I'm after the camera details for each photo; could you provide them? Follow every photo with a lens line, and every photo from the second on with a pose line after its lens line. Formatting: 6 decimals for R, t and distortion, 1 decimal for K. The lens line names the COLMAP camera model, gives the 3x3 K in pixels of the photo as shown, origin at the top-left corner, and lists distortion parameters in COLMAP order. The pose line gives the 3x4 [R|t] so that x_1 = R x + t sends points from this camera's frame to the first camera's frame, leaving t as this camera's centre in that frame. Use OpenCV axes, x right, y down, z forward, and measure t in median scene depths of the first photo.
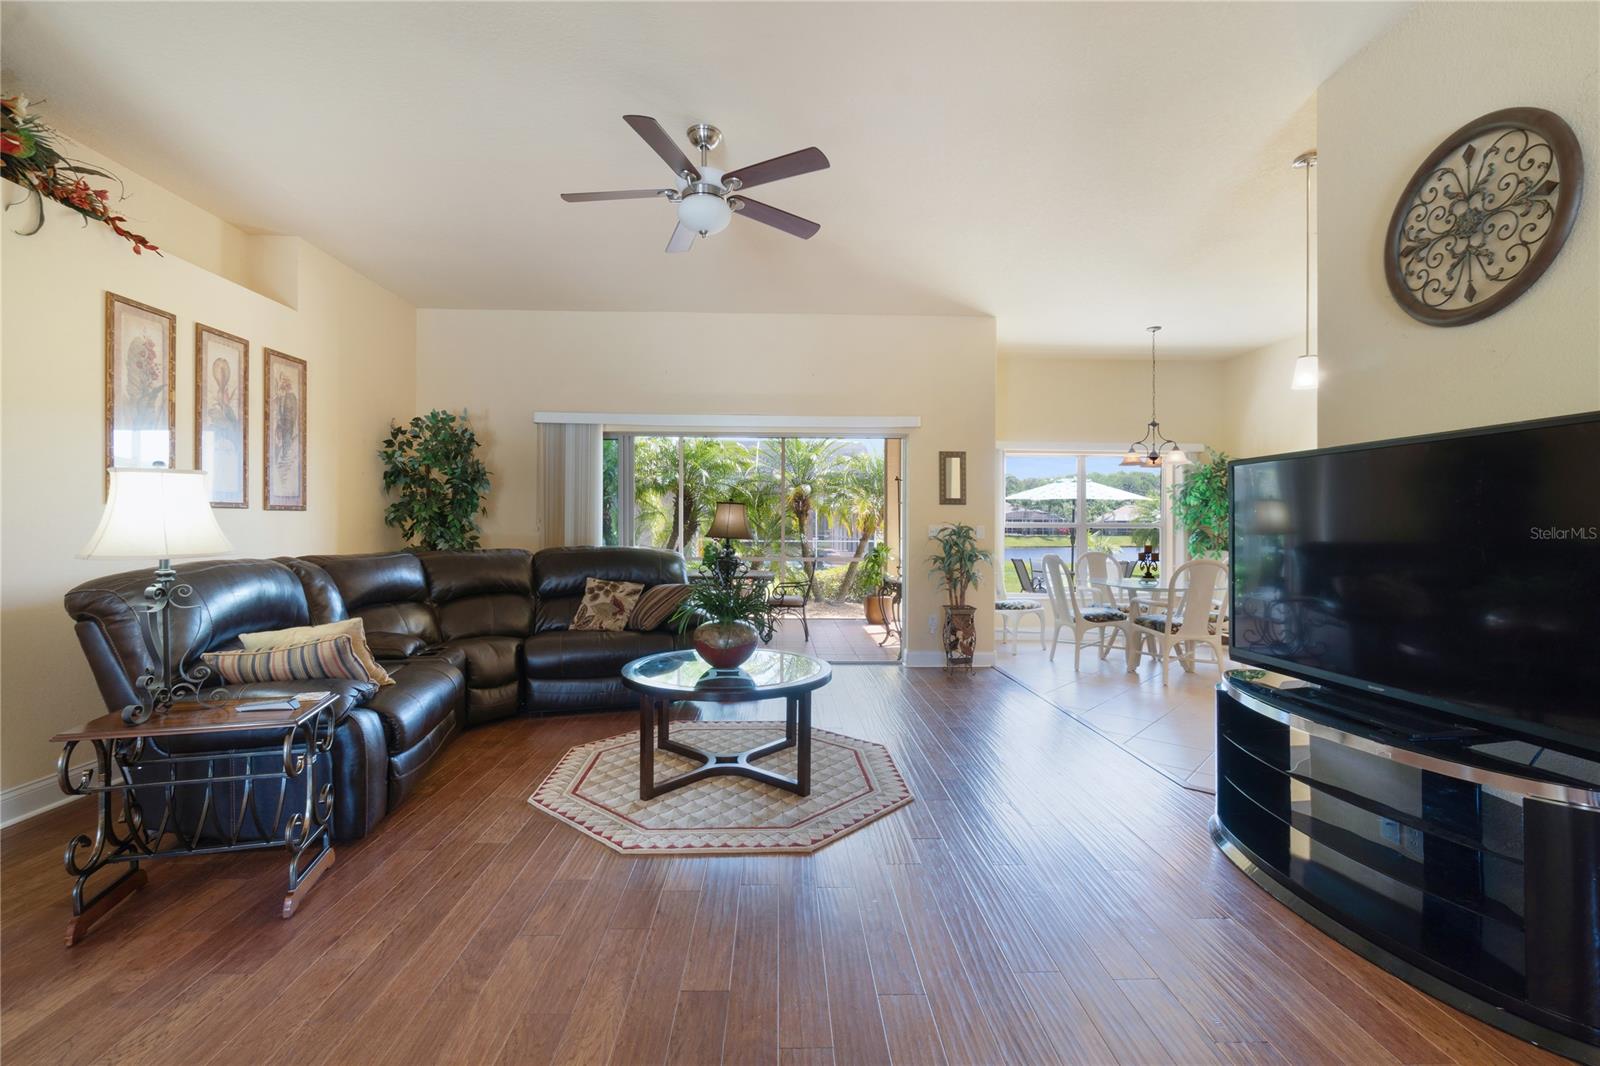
lens RADIAL K [[694.4, 0, 800.0], [0, 694.4, 533.0], [0, 0, 1]] dist [-0.005738, 0.000169]
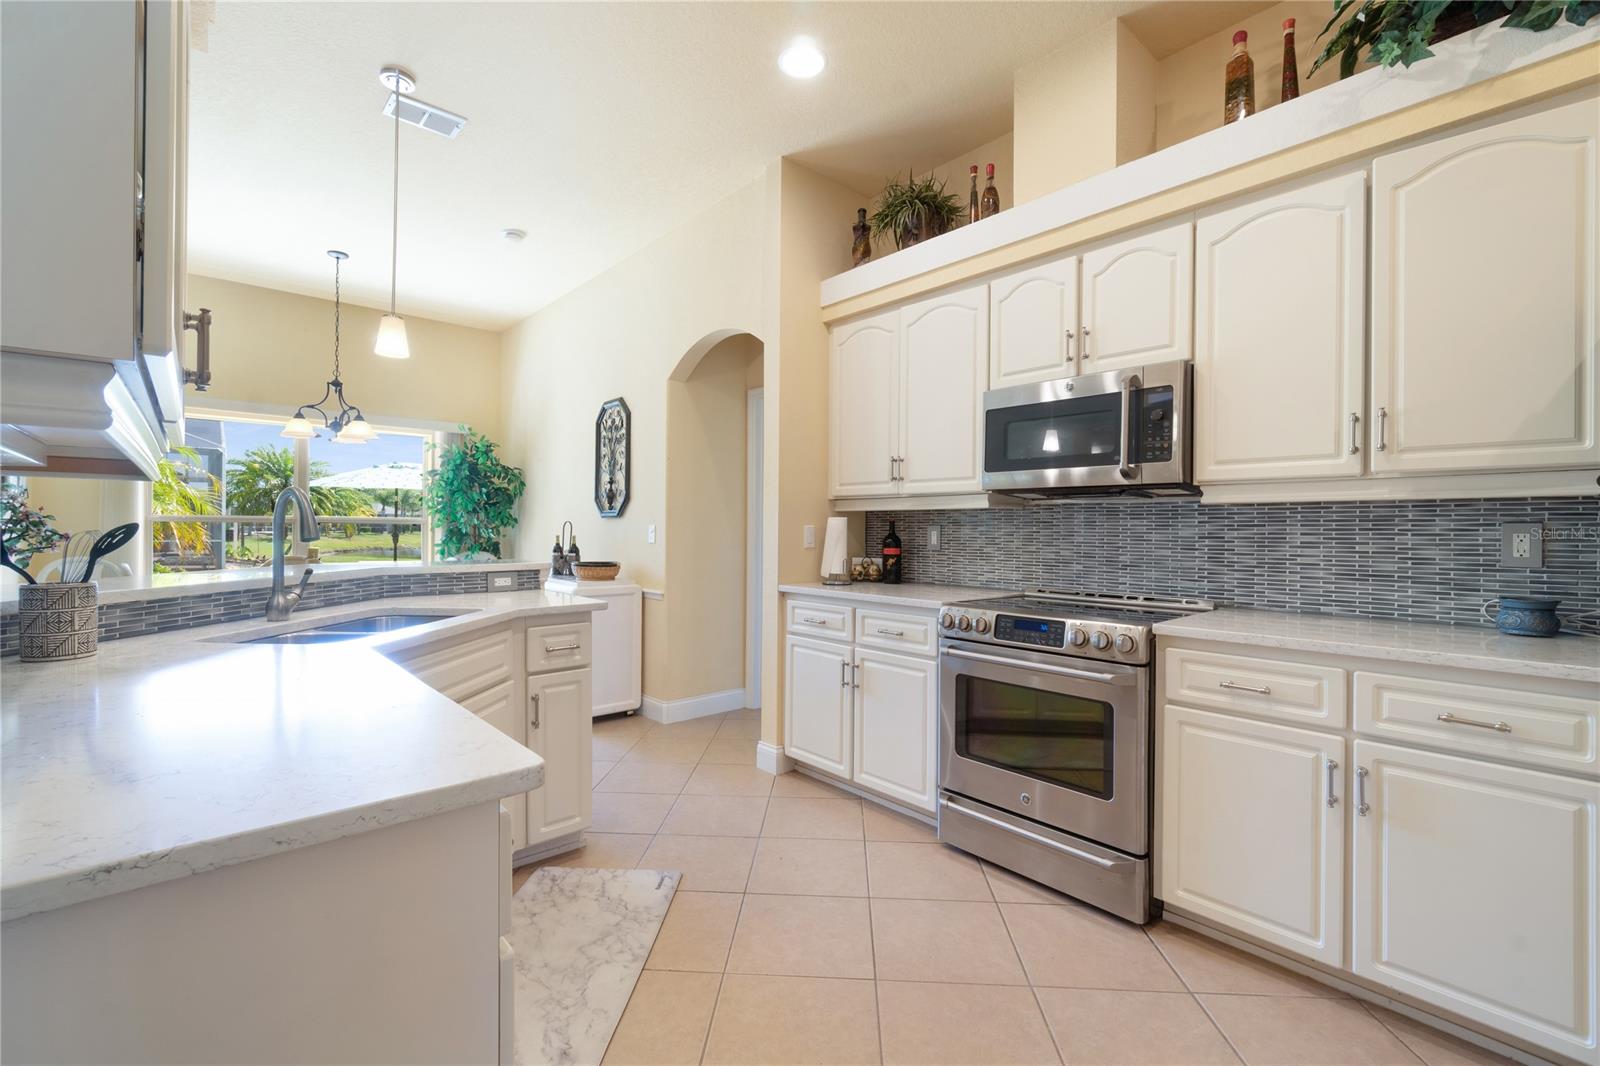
lens RADIAL K [[684.4, 0, 800.0], [0, 684.4, 533.0], [0, 0, 1]] dist [-0.005310, 0.000296]
pose [[0.770164, -0.001084, 0.637845, 0.385174], [0.003347, 0.999992, -0.002342, 0.005205], [-0.637837, 0.003939, 0.770161, 0.112292]]
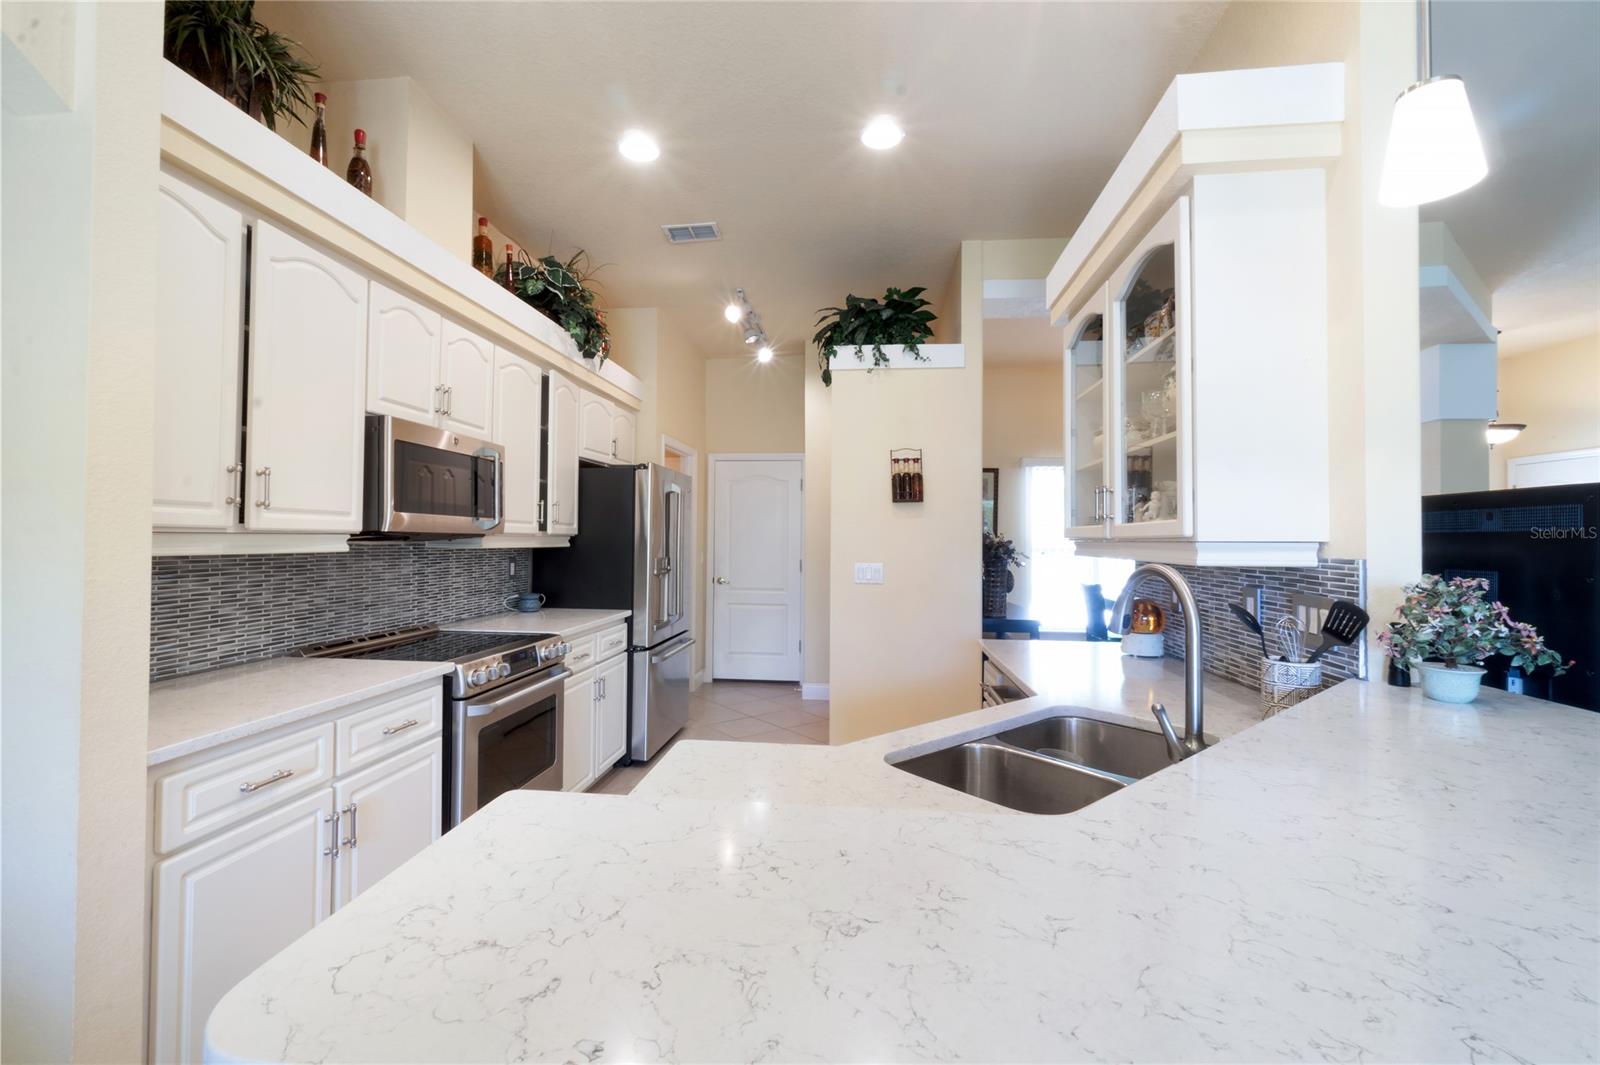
lens RADIAL K [[684.4, 0, 800.0], [0, 684.4, 532.5], [0, 0, 1]] dist [-0.005310, 0.000296]
pose [[-0.990293, -0.008039, 0.138764, 0.473218], [-0.007709, 0.999966, 0.002920, -0.022300], [-0.138782, 0.001822, -0.990321, 0.652916]]
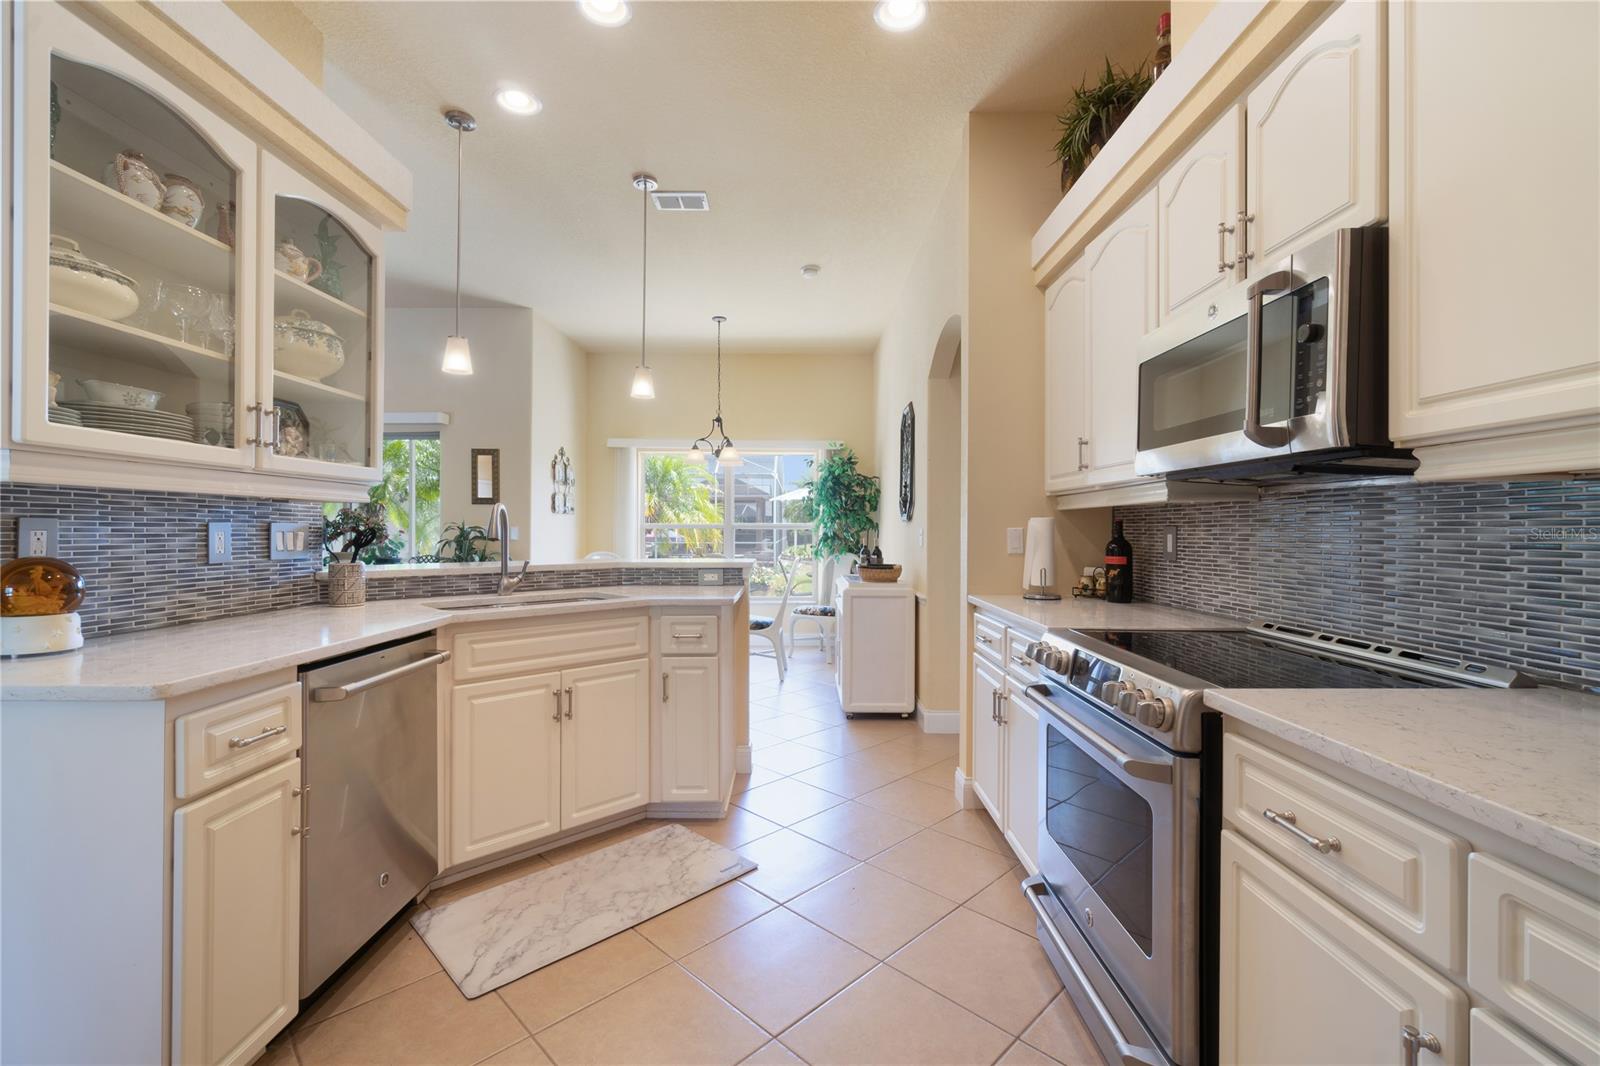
lens RADIAL K [[684.4, 0, 800.0], [0, 684.4, 533.0], [0, 0, 1]] dist [-0.005310, 0.000296]
pose [[0.999415, 0.001174, -0.034183, 0.589167], [-0.001463, 0.999964, -0.008416, 0.005684], [0.034172, 0.008461, 0.999380, 0.062582]]
